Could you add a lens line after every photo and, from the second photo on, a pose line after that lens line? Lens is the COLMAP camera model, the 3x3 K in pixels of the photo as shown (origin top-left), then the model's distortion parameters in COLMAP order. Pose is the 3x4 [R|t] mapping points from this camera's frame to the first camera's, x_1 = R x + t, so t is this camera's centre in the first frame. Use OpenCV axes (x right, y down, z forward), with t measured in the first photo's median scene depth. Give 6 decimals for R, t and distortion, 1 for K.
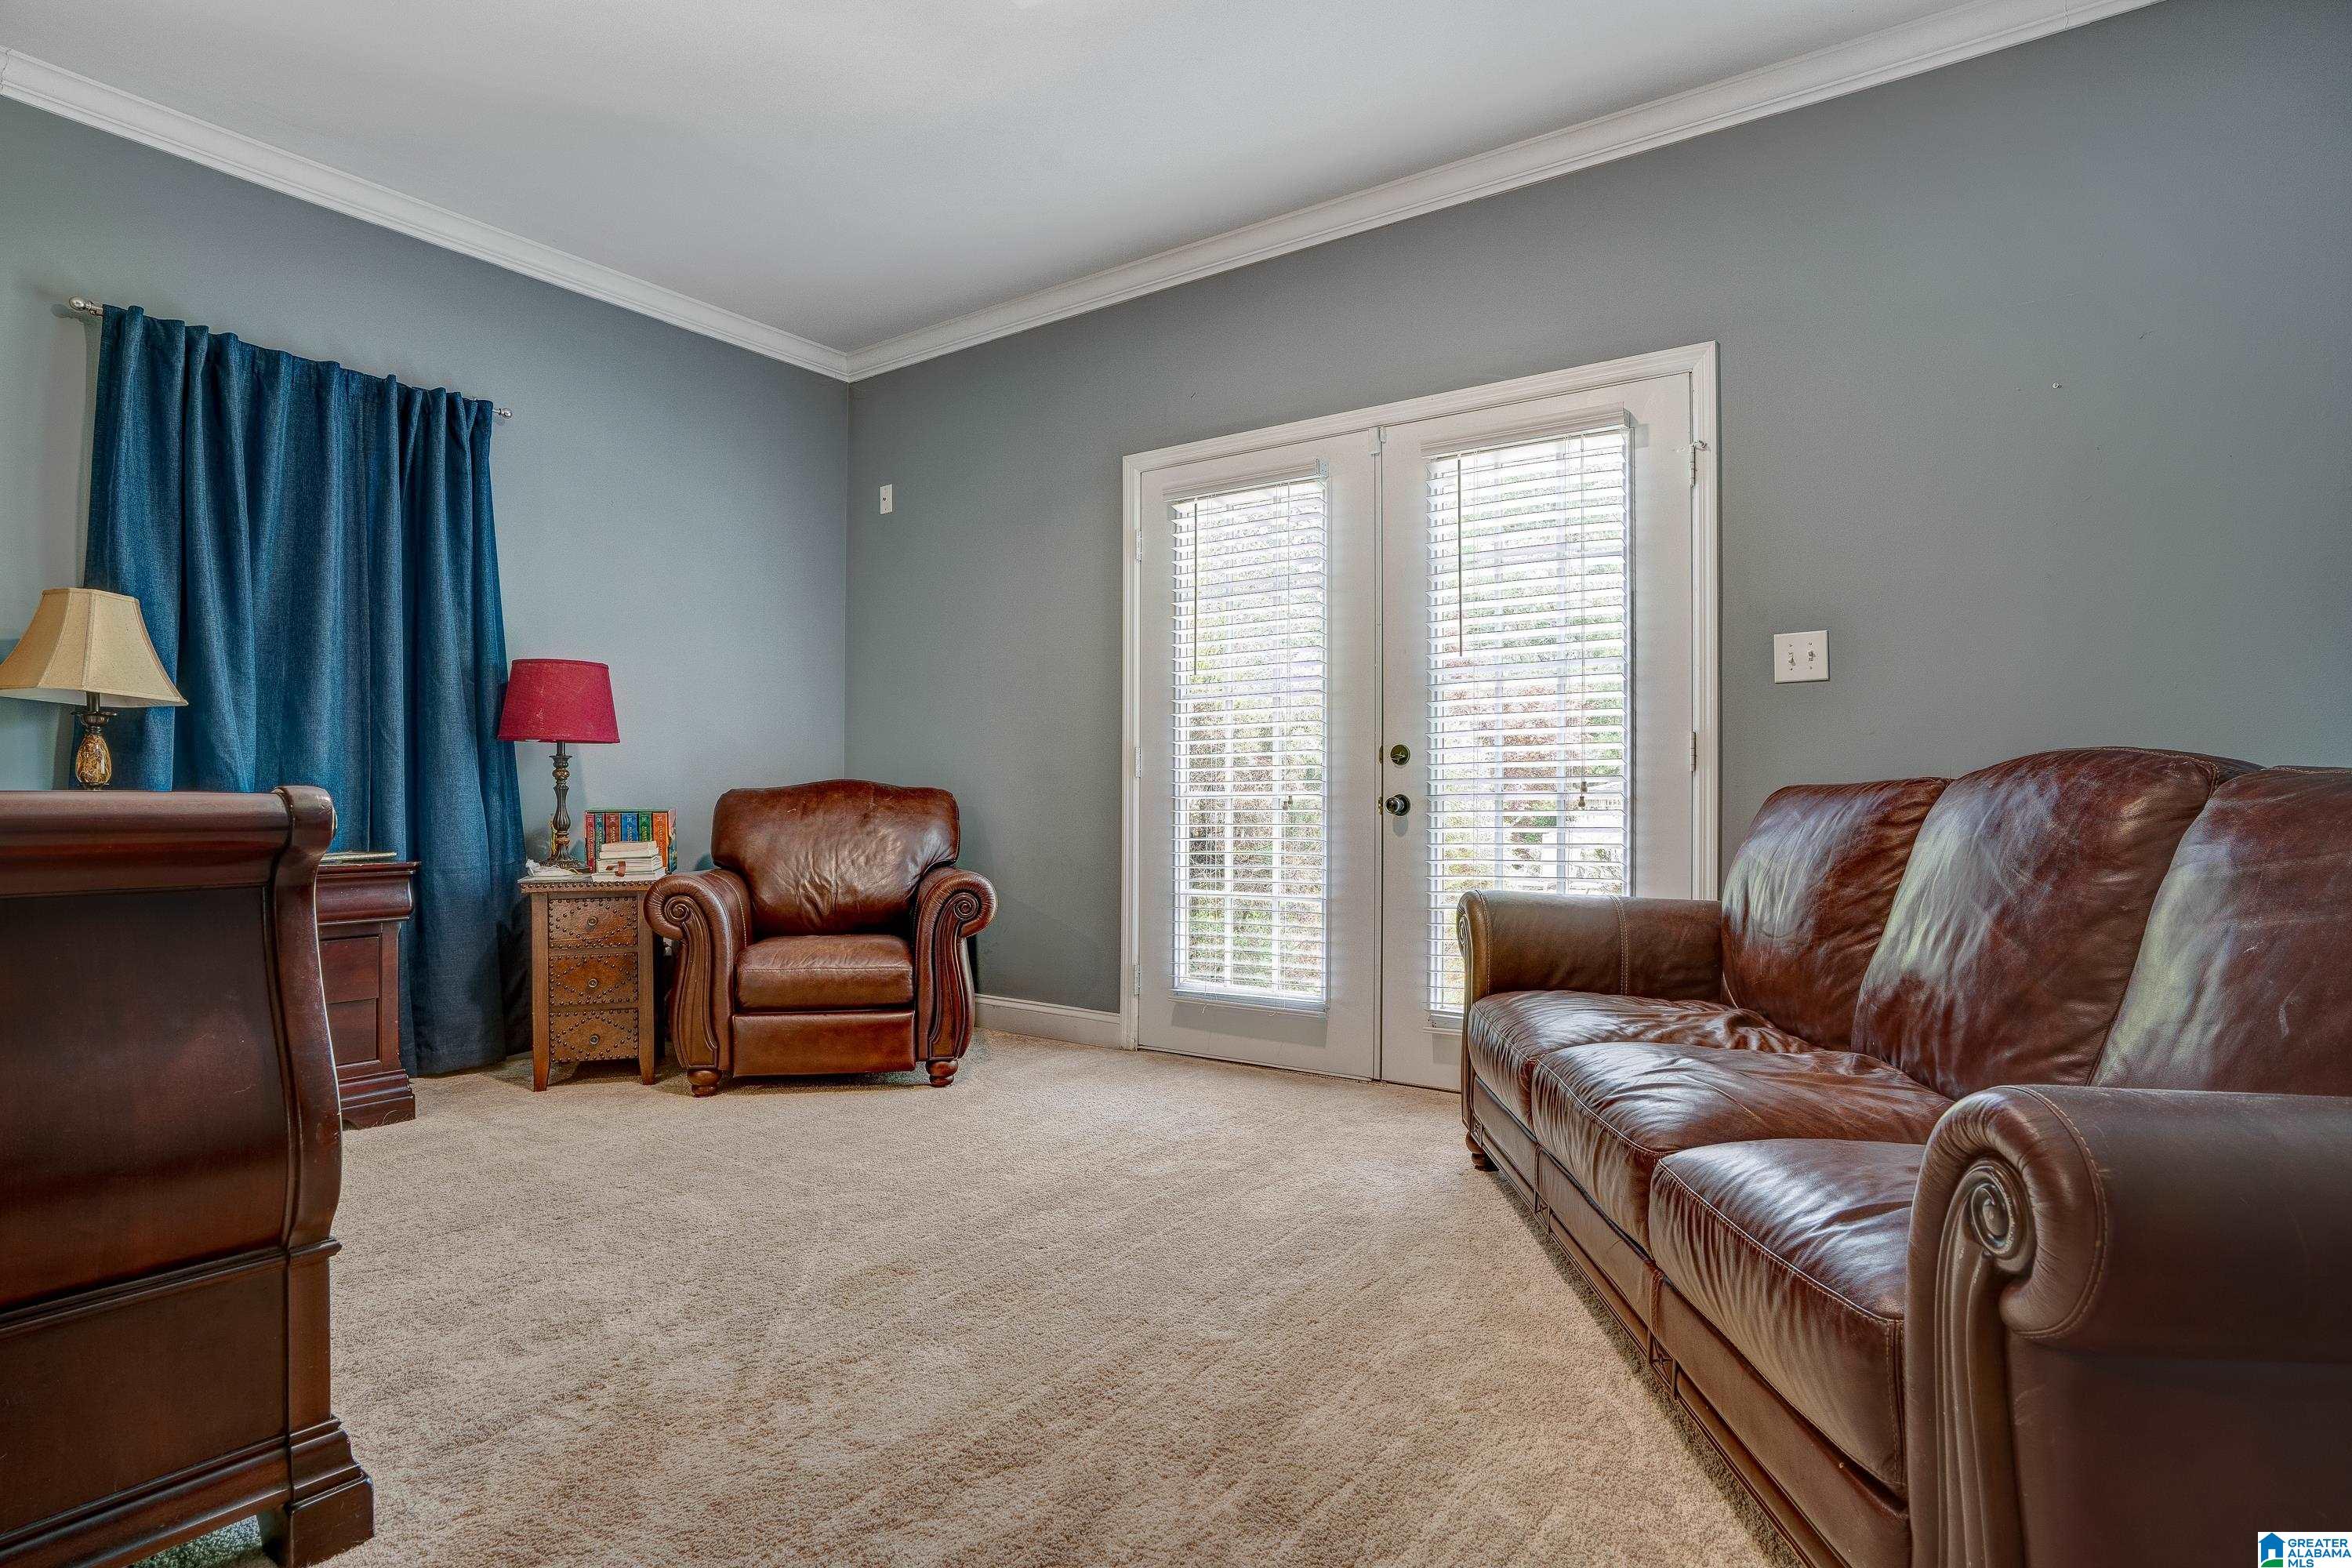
lens RADIAL K [[1236.5, 0, 1166.3], [0, 1236.5, 805.4], [0, 0, 1]] dist [-0.028295, 0.001205]
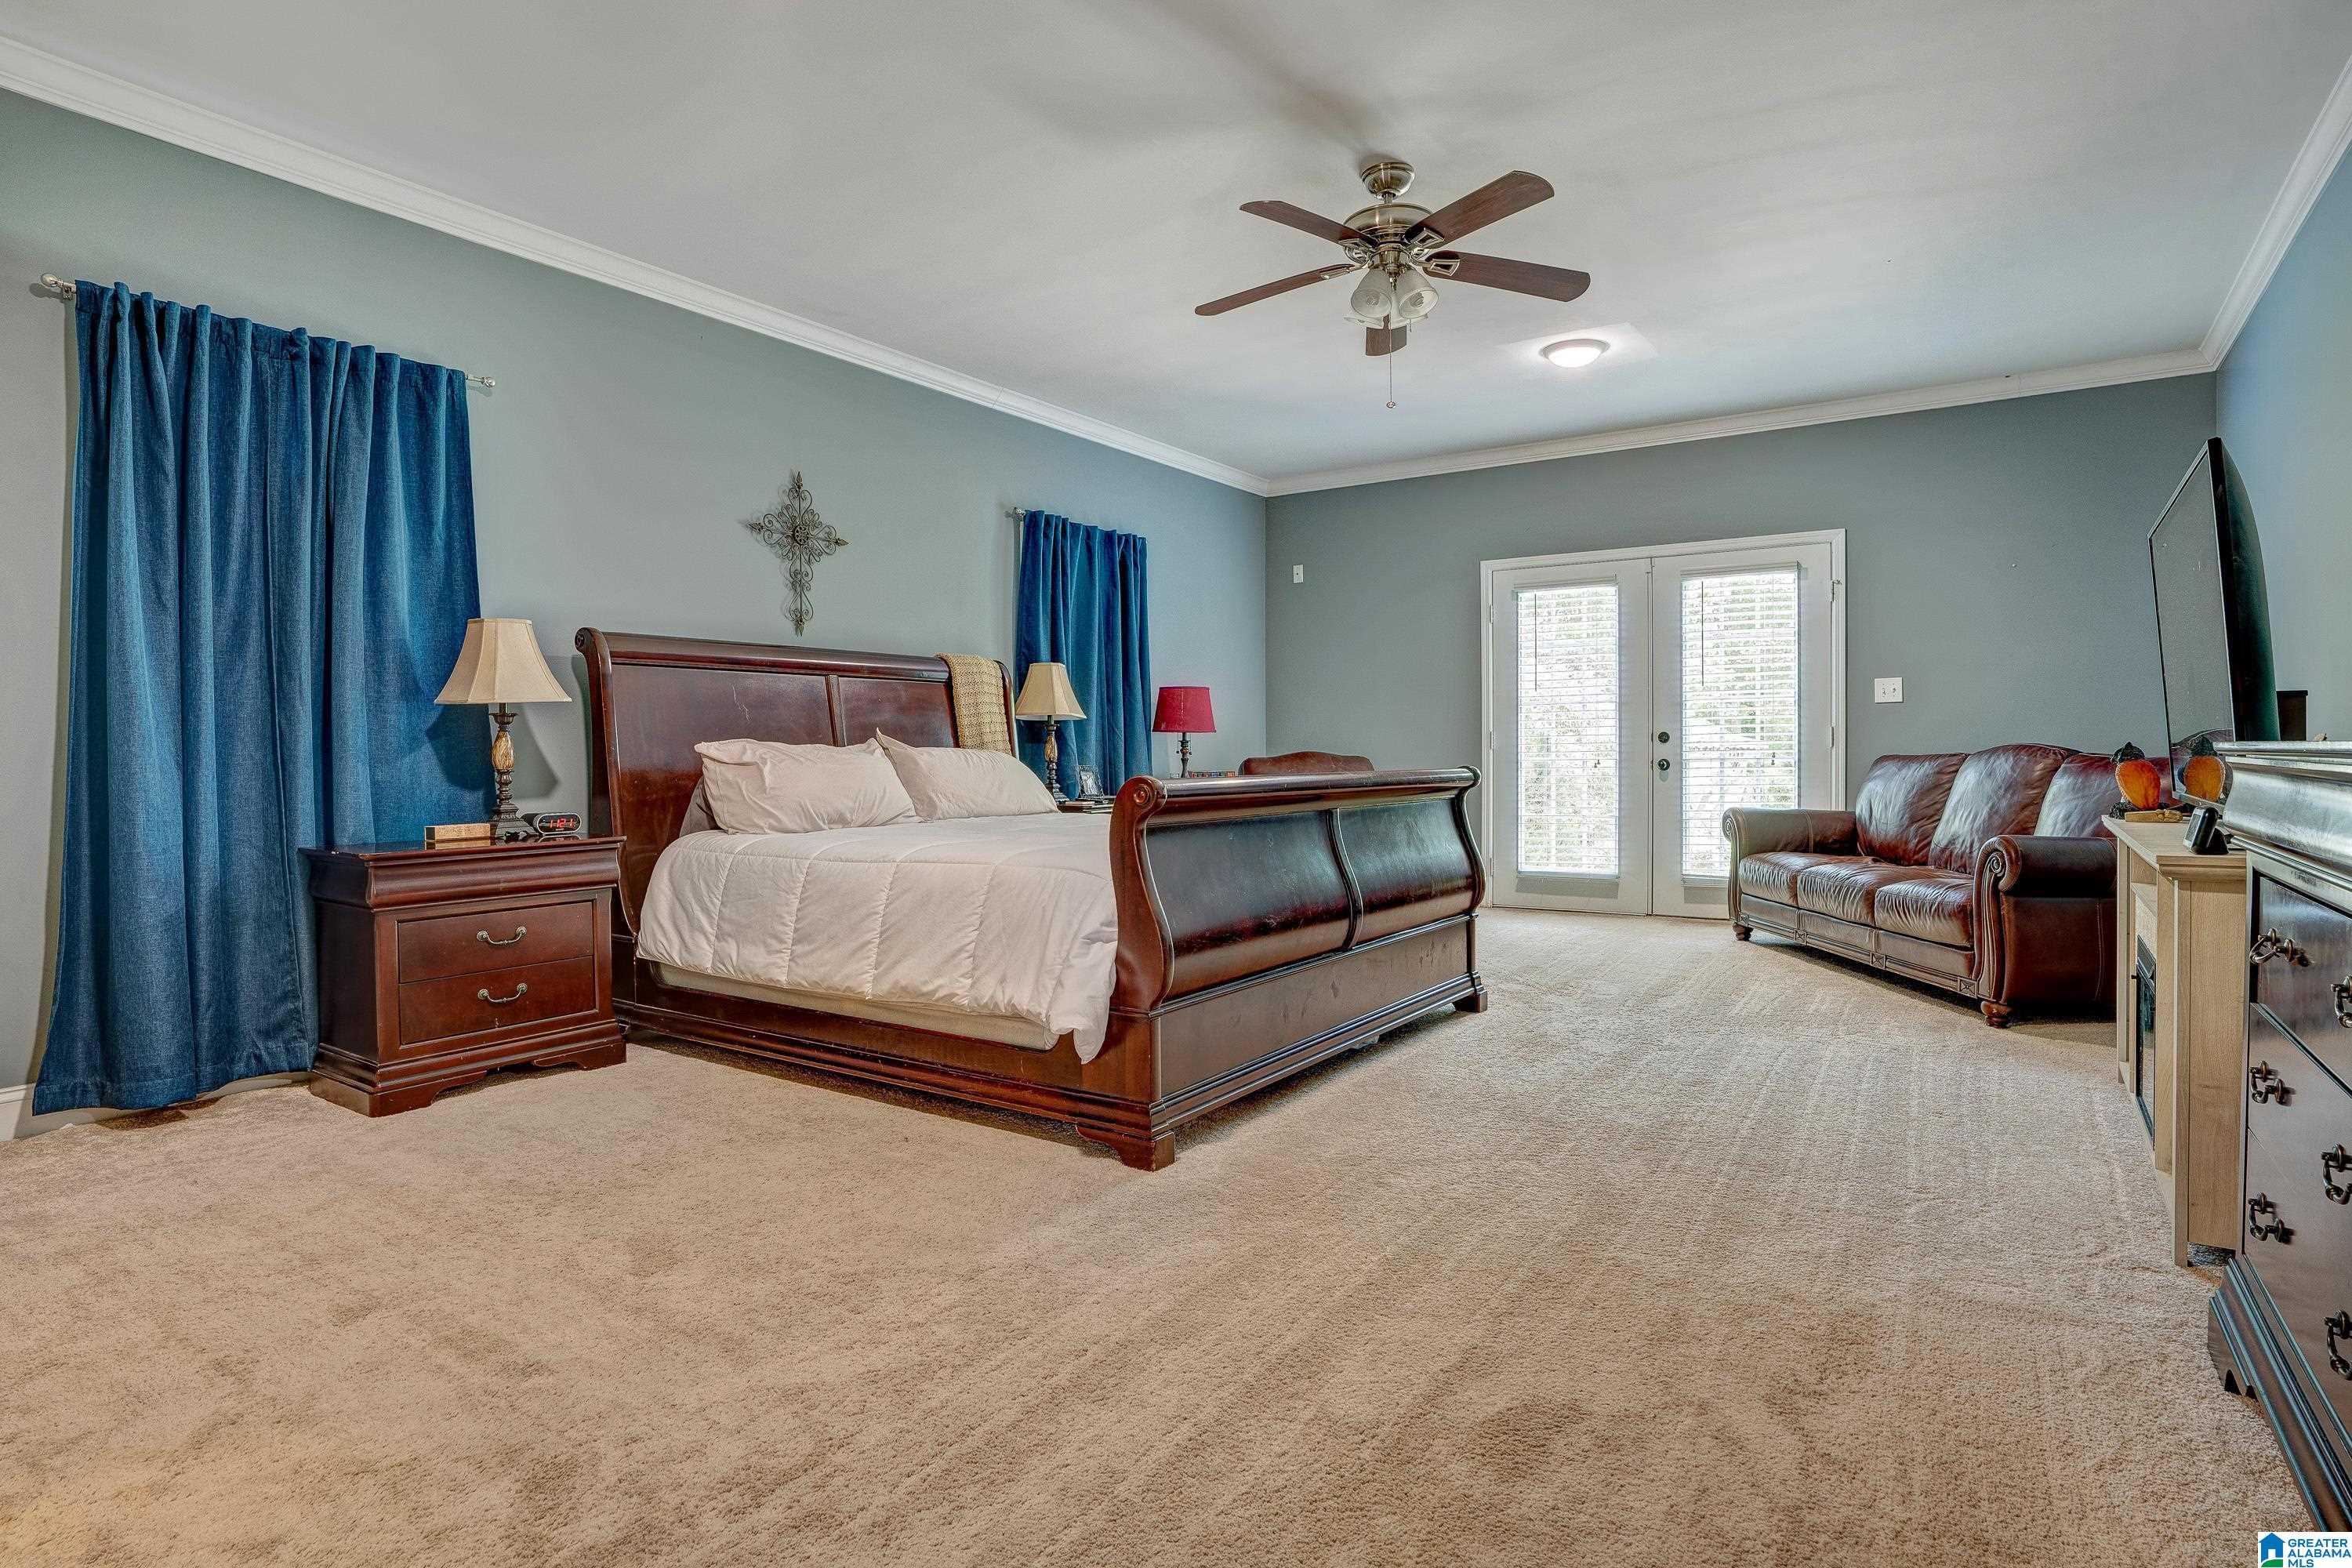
lens RADIAL K [[1236.5, 0, 1173.0], [0, 1236.5, 781.2], [0, 0, 1]] dist [-0.028295, 0.001205]
pose [[0.999693, -0.007665, 0.023579, -0.673153], [0.007253, 0.999820, 0.017526, -0.015004], [-0.023709, -0.017350, 0.999568, -0.937143]]
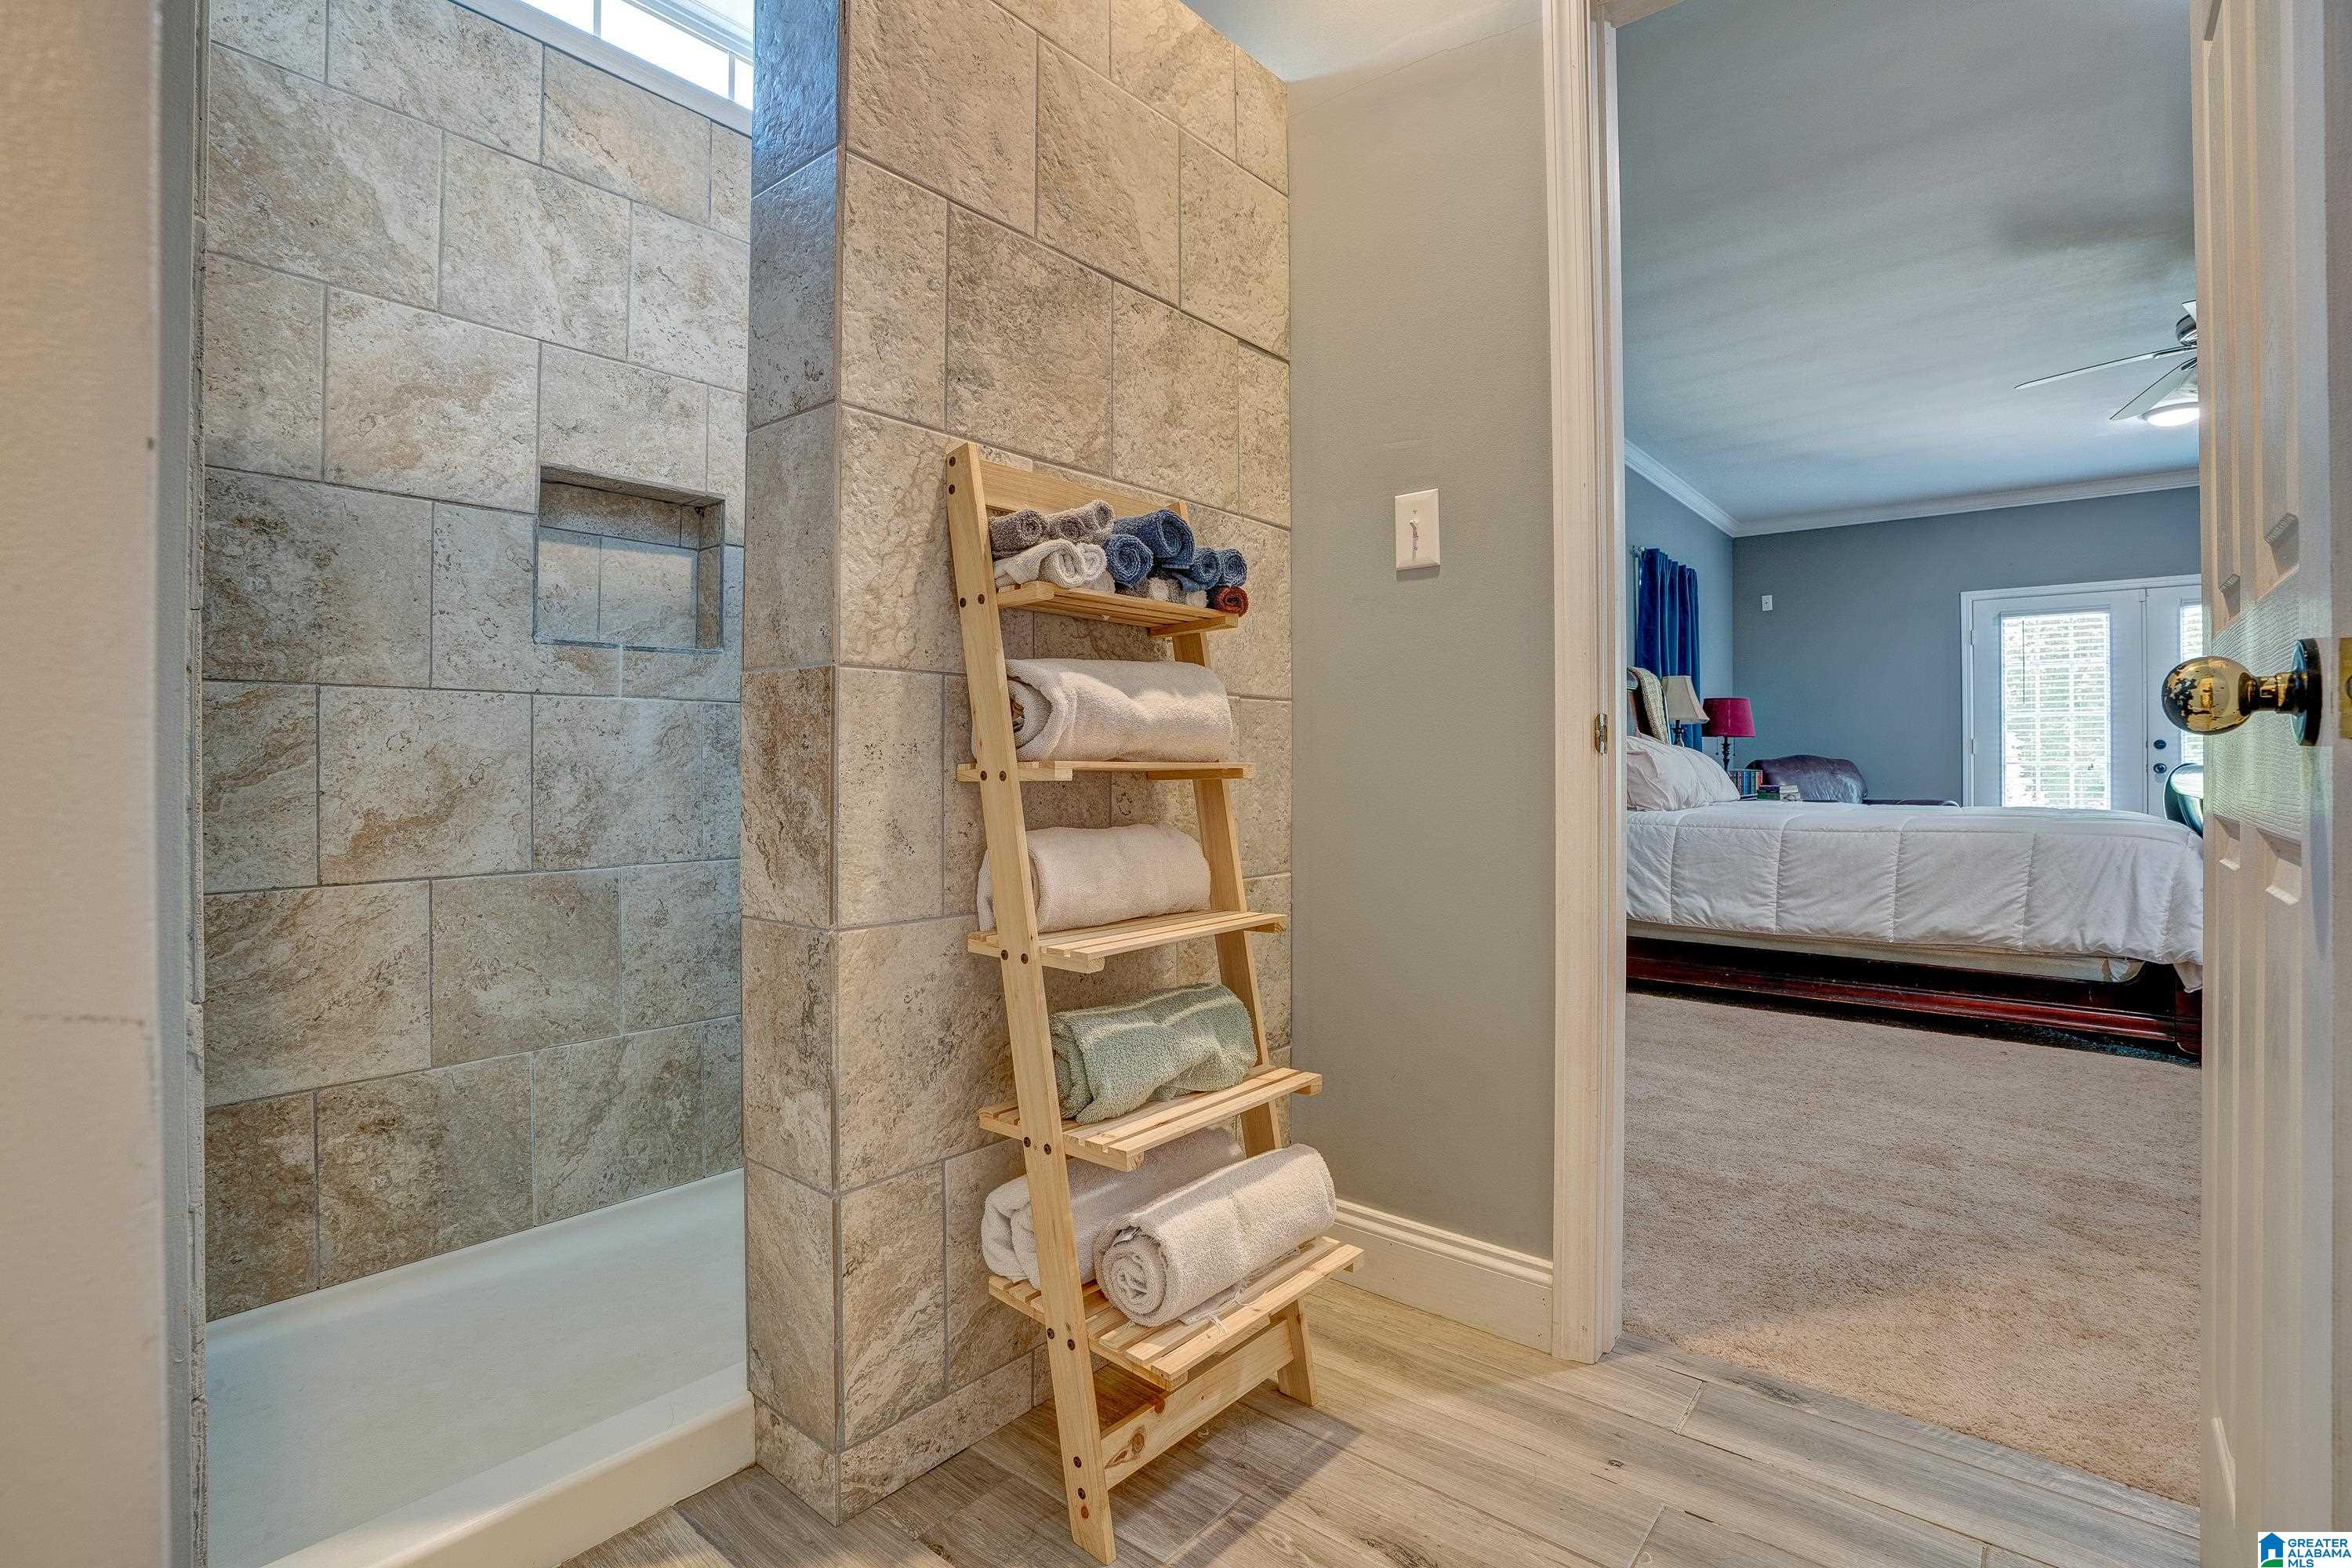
lens RADIAL K [[1091.7, 0, 1190.6], [0, 1091.7, 760.9], [0, 0, 1]] dist [-0.027609, 0.003797]
pose [[0.998519, 0.002937, -0.054334, -1.578502], [-0.003330, 0.999969, -0.007152, 0.006530], [0.054311, 0.007322, 0.998497, -1.061071]]
